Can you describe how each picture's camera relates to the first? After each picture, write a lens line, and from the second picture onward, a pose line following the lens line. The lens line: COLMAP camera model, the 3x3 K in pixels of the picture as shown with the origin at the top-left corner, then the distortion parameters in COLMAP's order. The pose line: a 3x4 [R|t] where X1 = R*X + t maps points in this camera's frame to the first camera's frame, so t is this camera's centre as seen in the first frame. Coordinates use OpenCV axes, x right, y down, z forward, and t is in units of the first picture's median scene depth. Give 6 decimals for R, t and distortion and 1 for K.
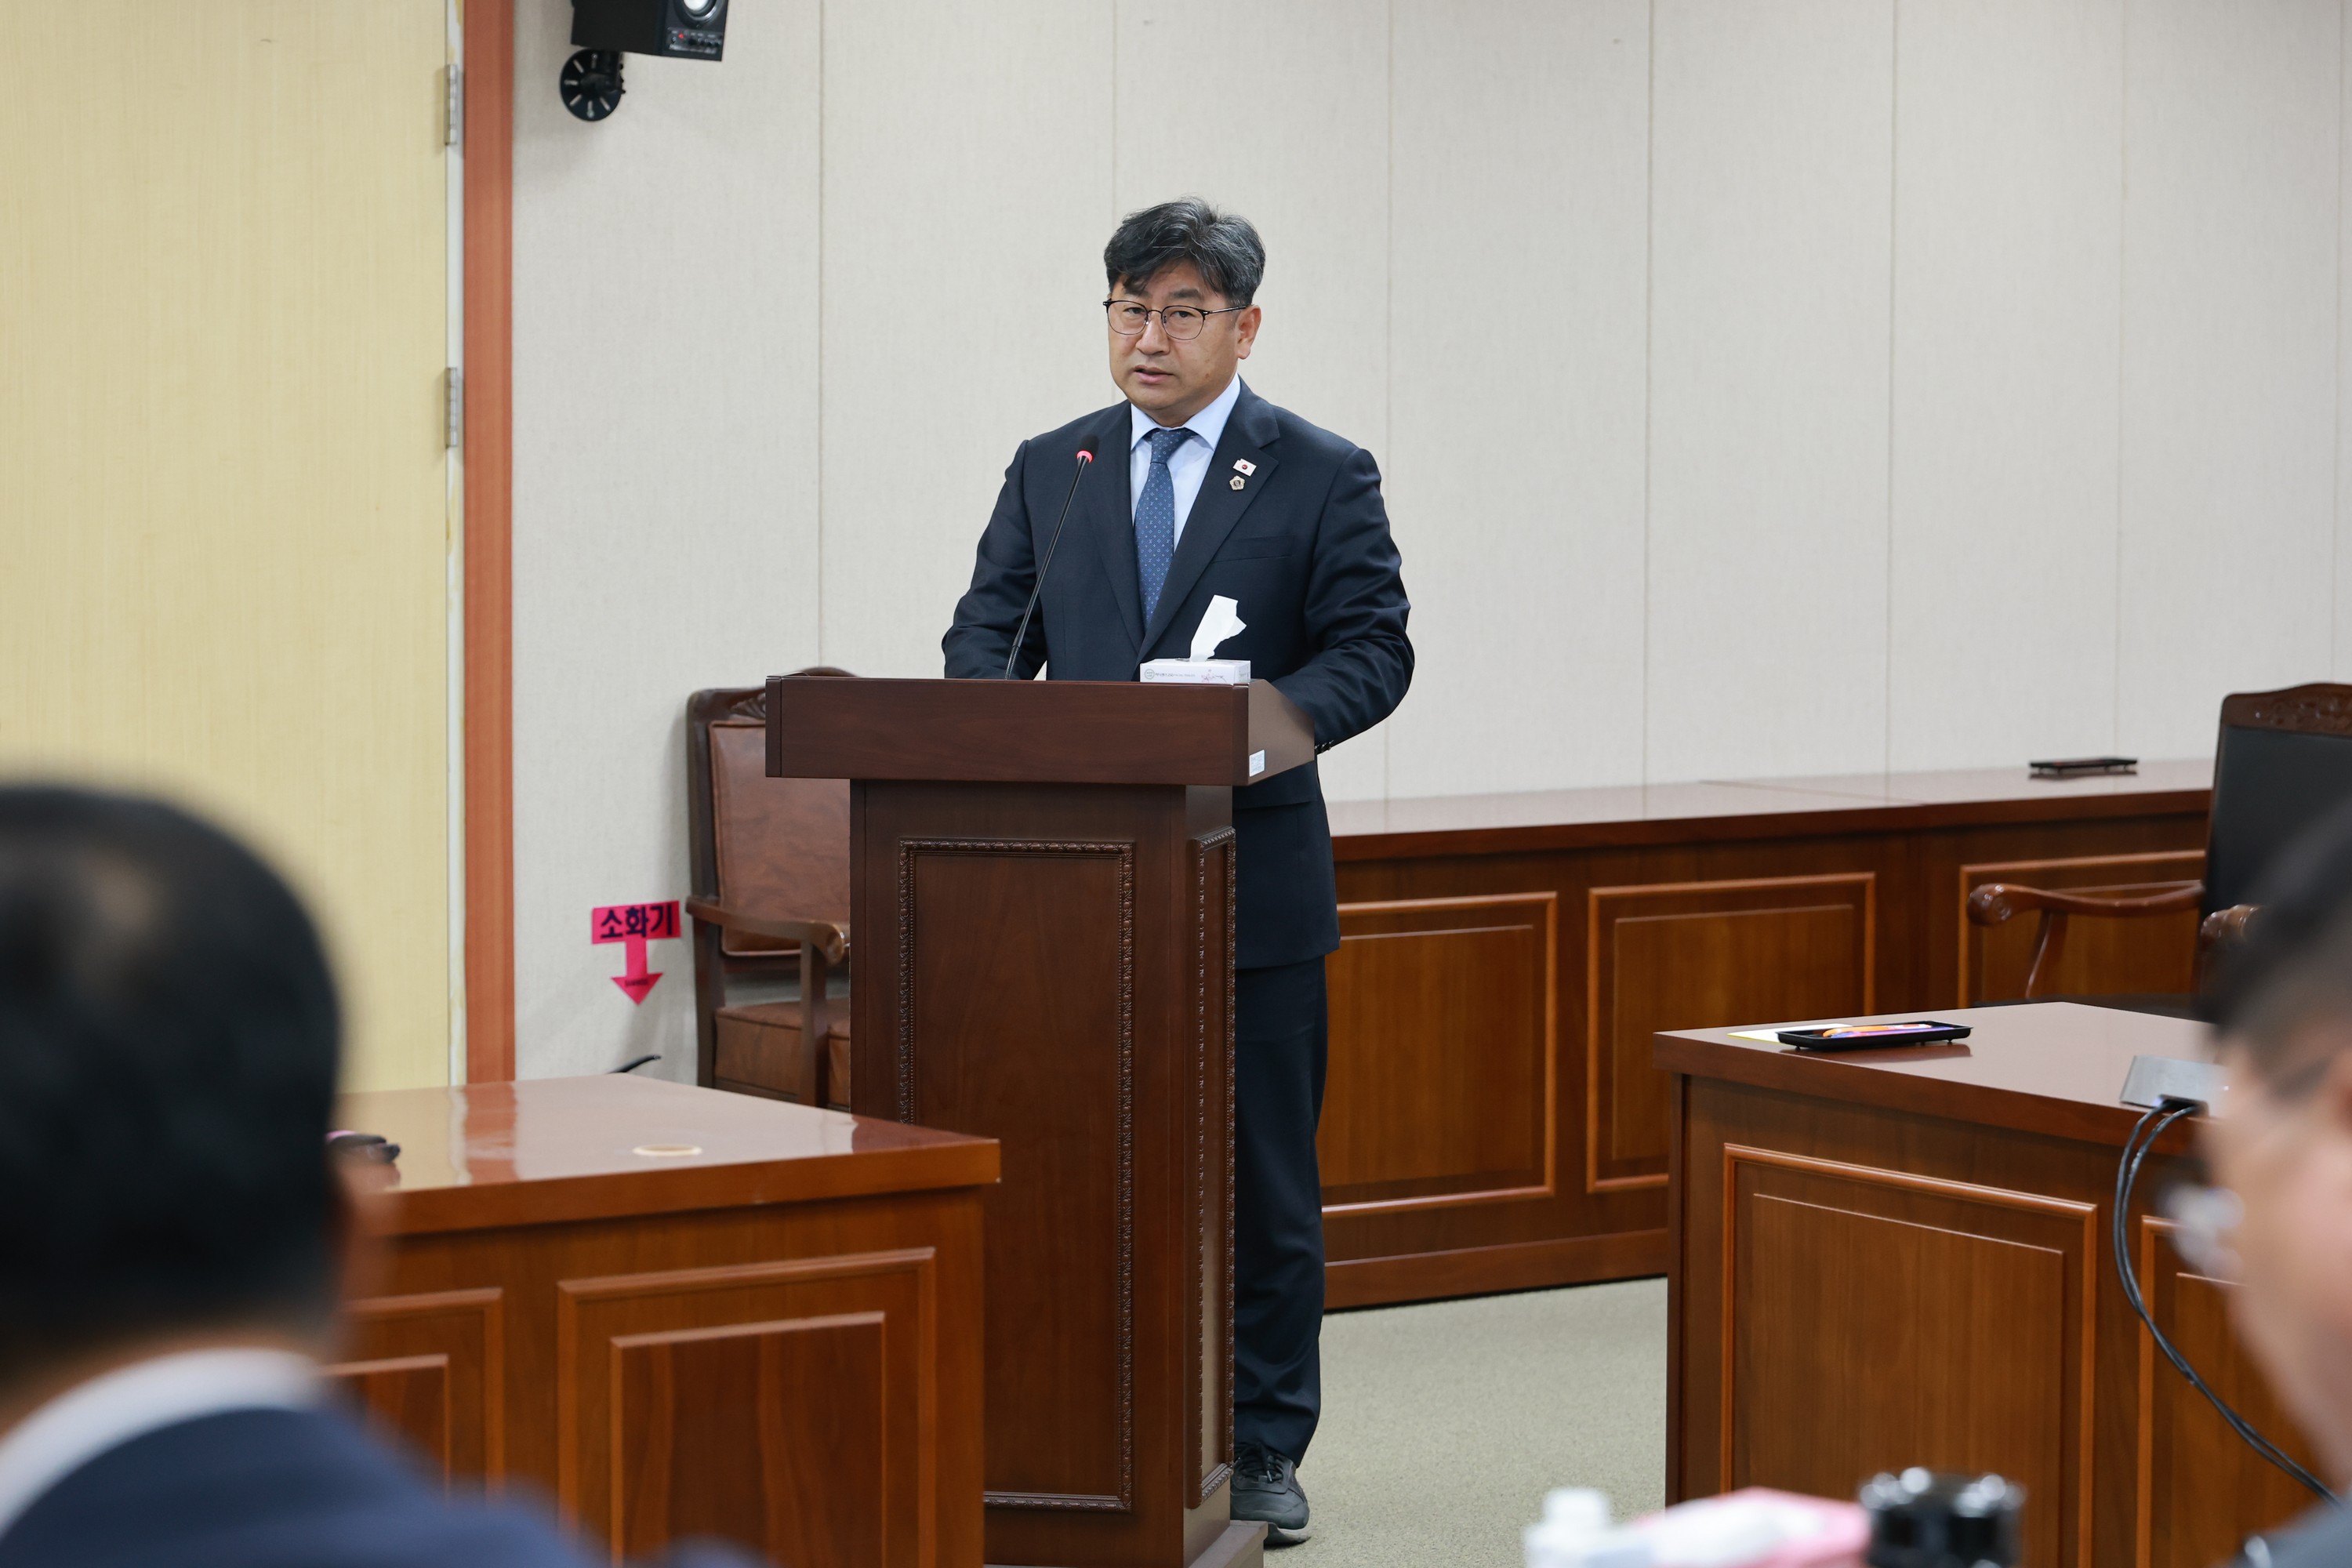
lens RADIAL K [[6542.2, 0, 1188.3], [0, 6542.2, 790.8], [0, 0, 1]] dist [-0.179242, 0.000000]
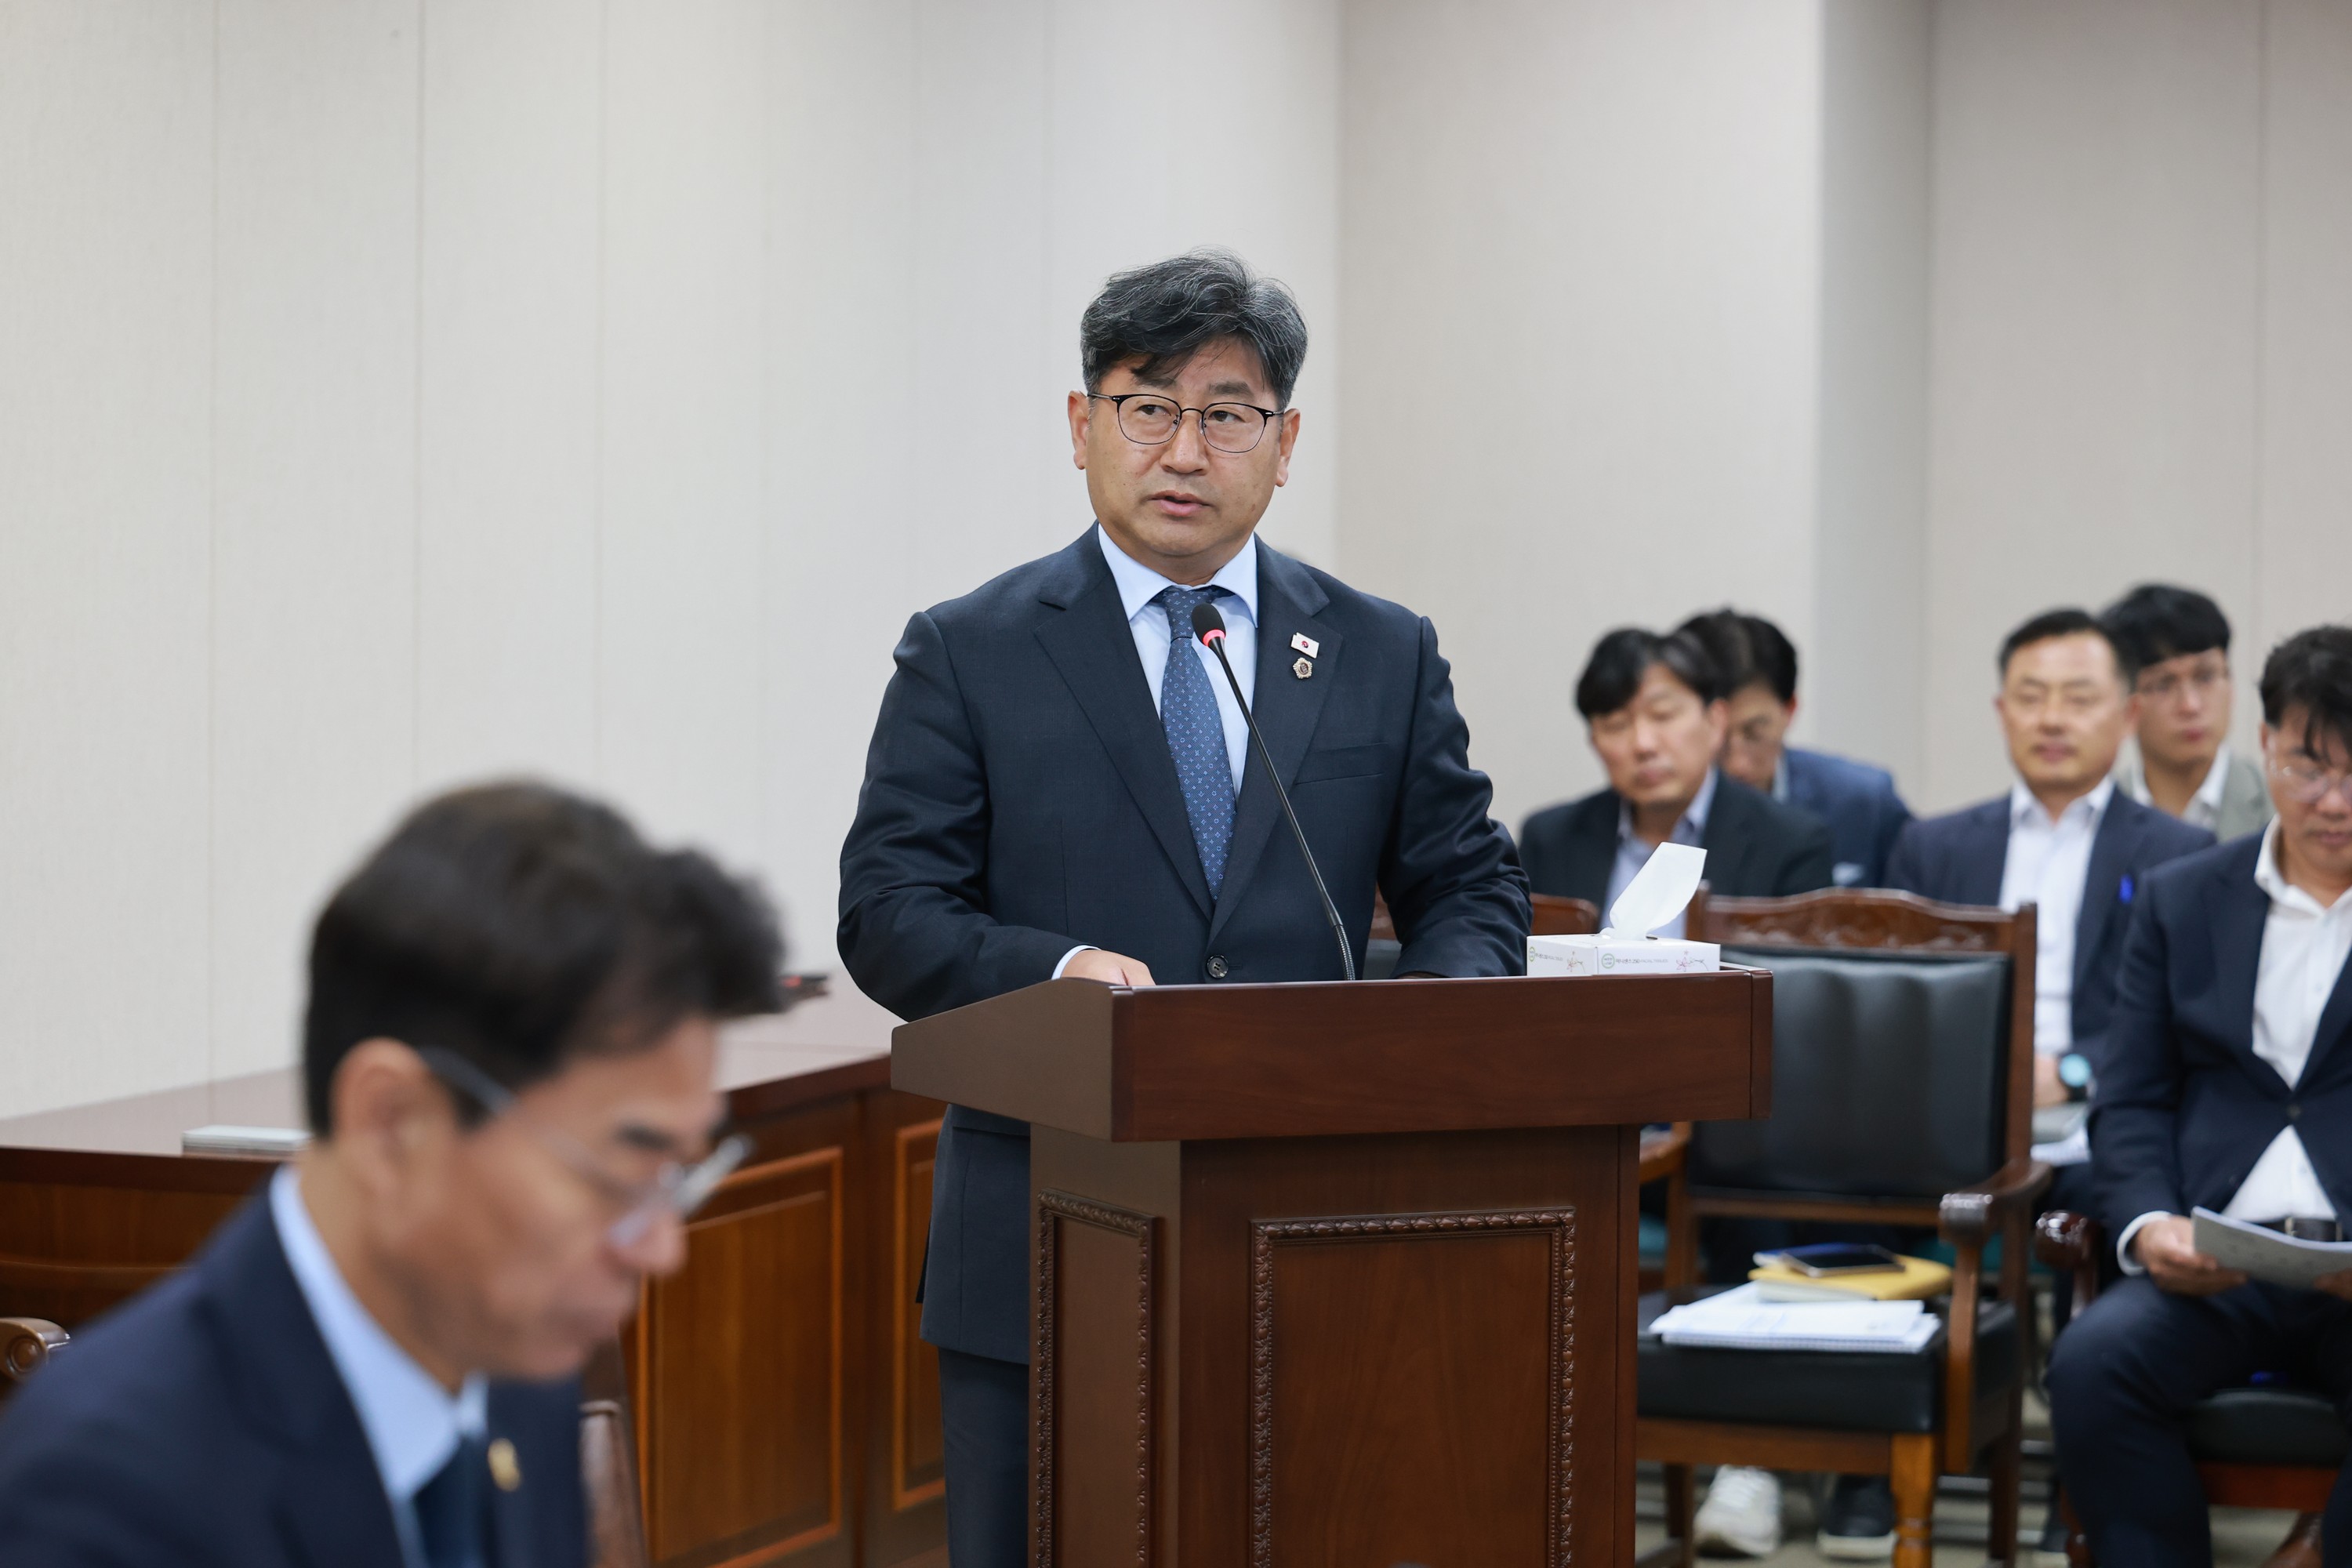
lens RADIAL K [[7276.9, 0, 1173.7], [0, 7276.9, 789.3], [0, 0, 1]] dist [-0.341936, 0.000000]
pose [[0.832472, -0.029671, 0.553272, -0.360493], [0.037784, 0.999281, -0.003262, -0.027174], [-0.552777, 0.023620, 0.832994, 0.318514]]
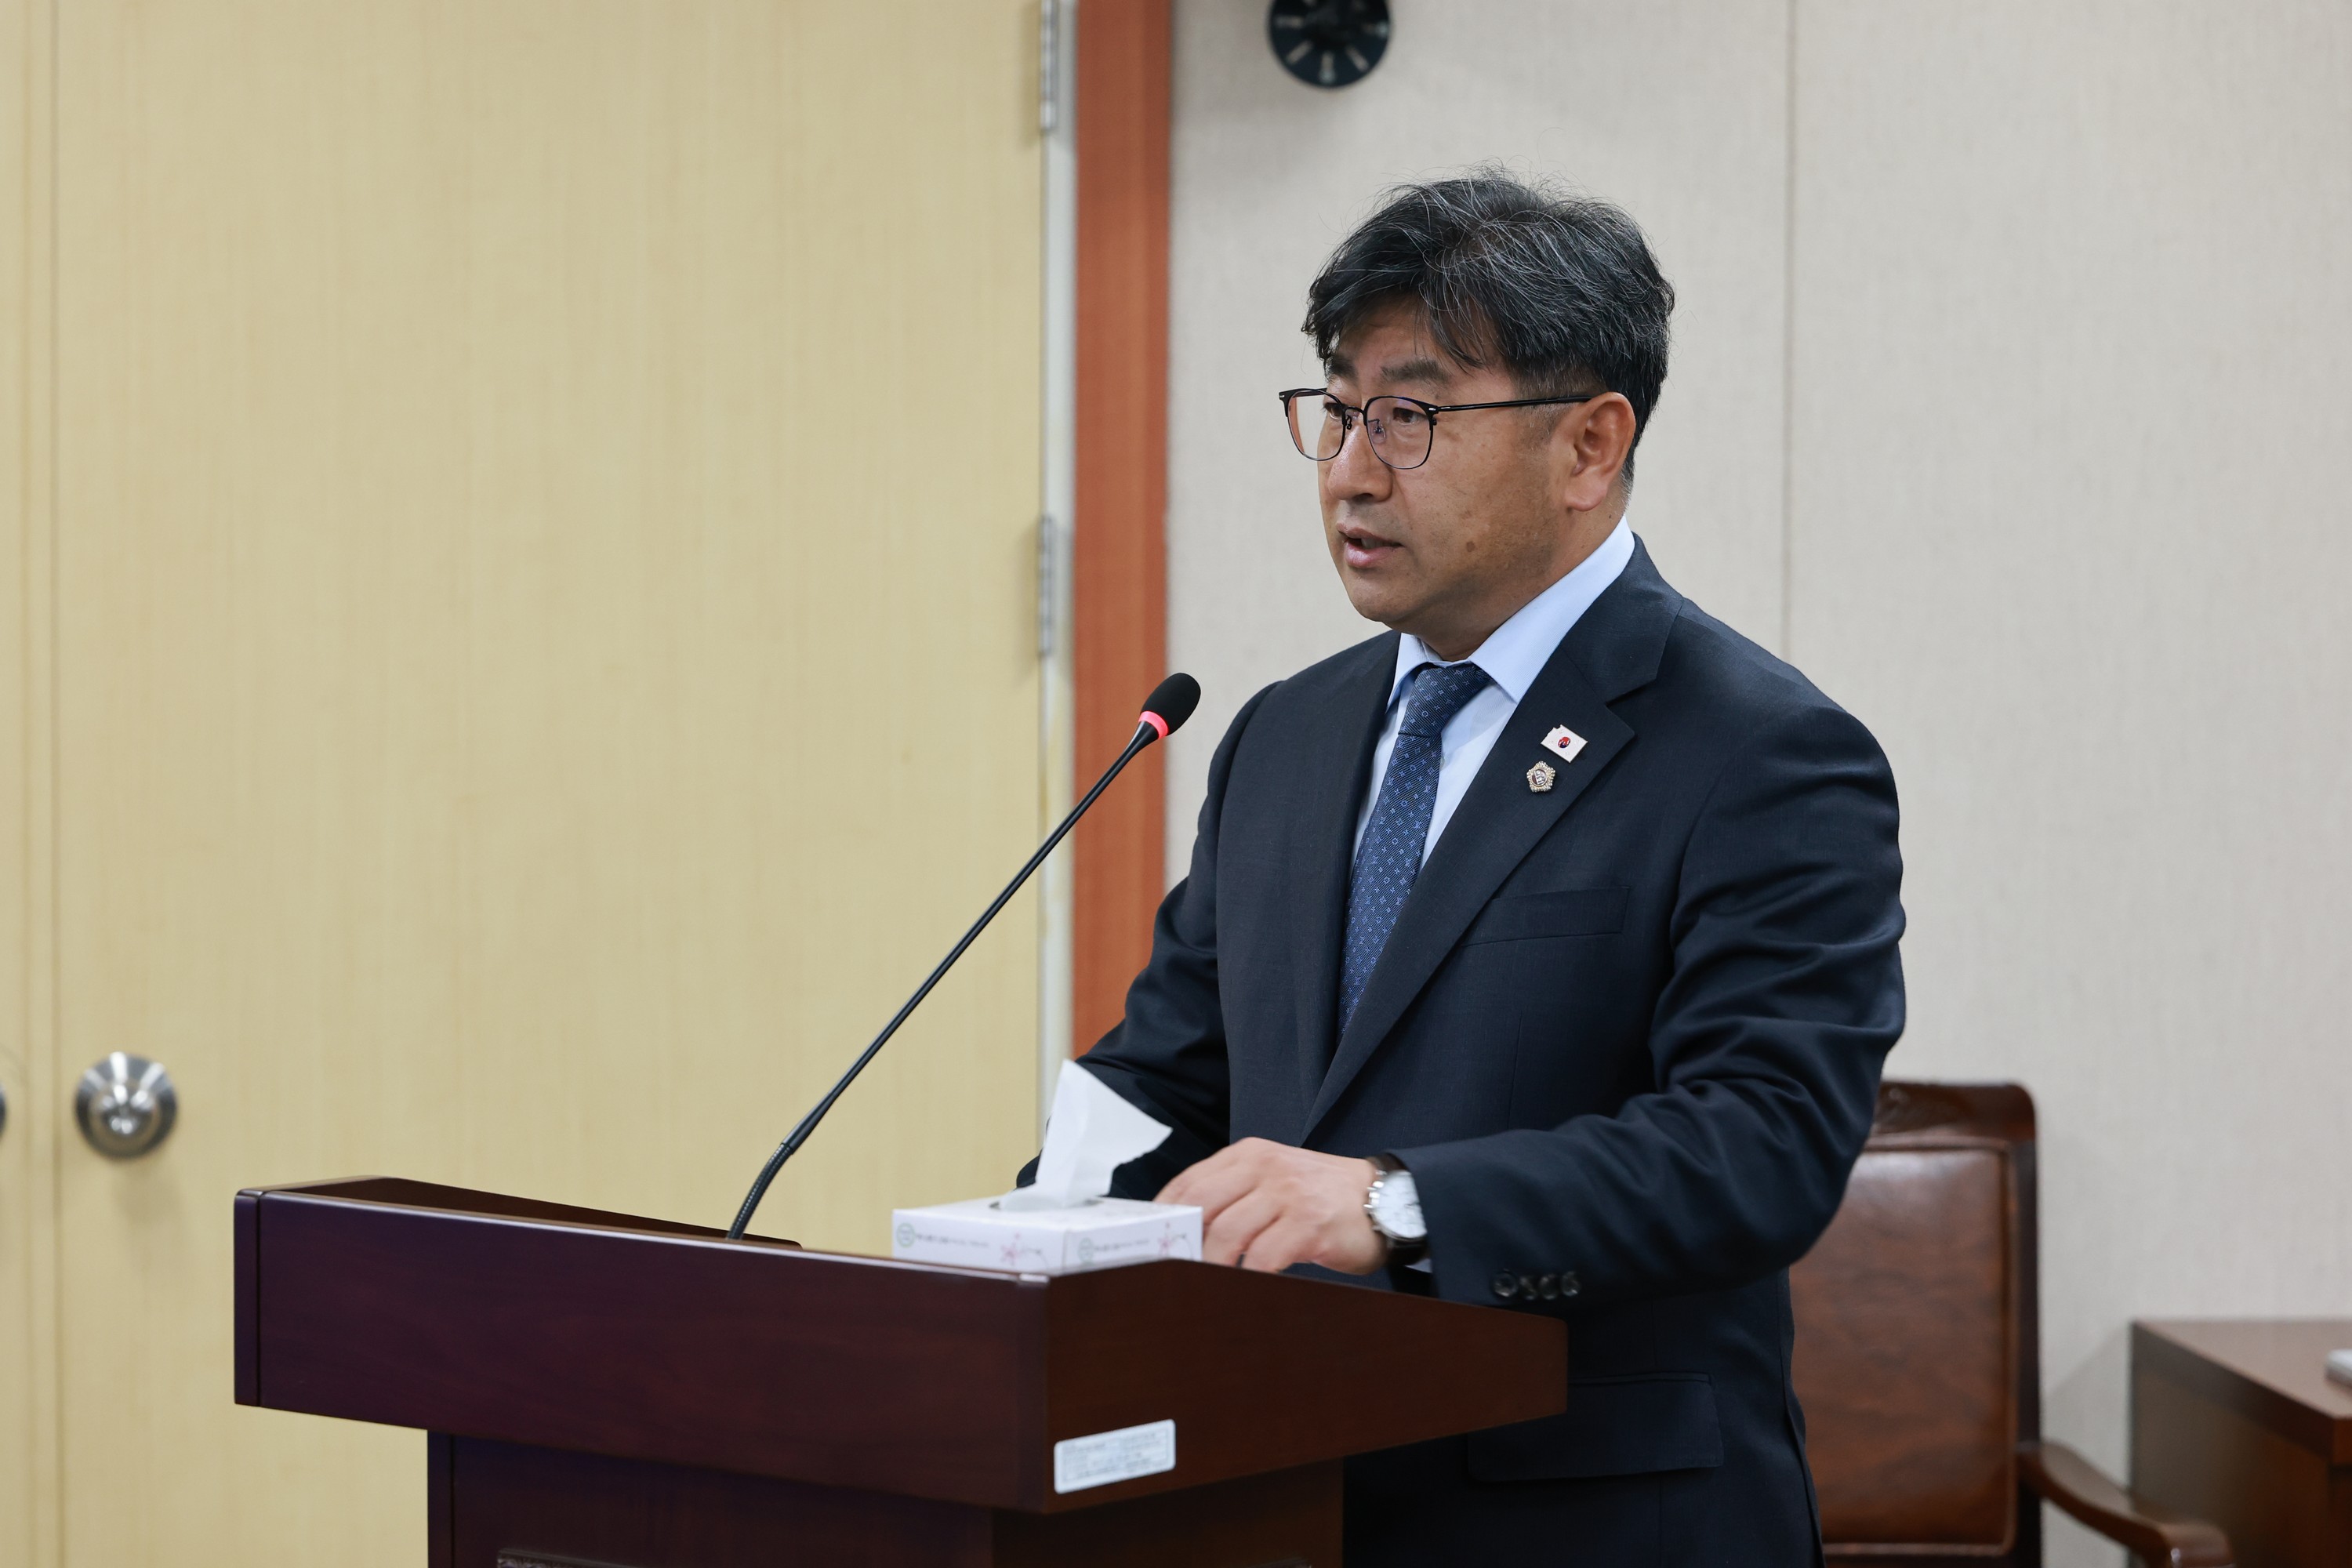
lens RADIAL K [[6809.4, 0, 1180.5], [0, 6809.4, 785.0], [0, 0, 1]] dist [-0.157253, 0.000000]
pose [[0.891686, 0.022045, -0.452116, 0.173739], [-0.032667, 0.999343, -0.015699, -0.032549], [0.451473, 0.028768, 0.891821, 0.475612]]
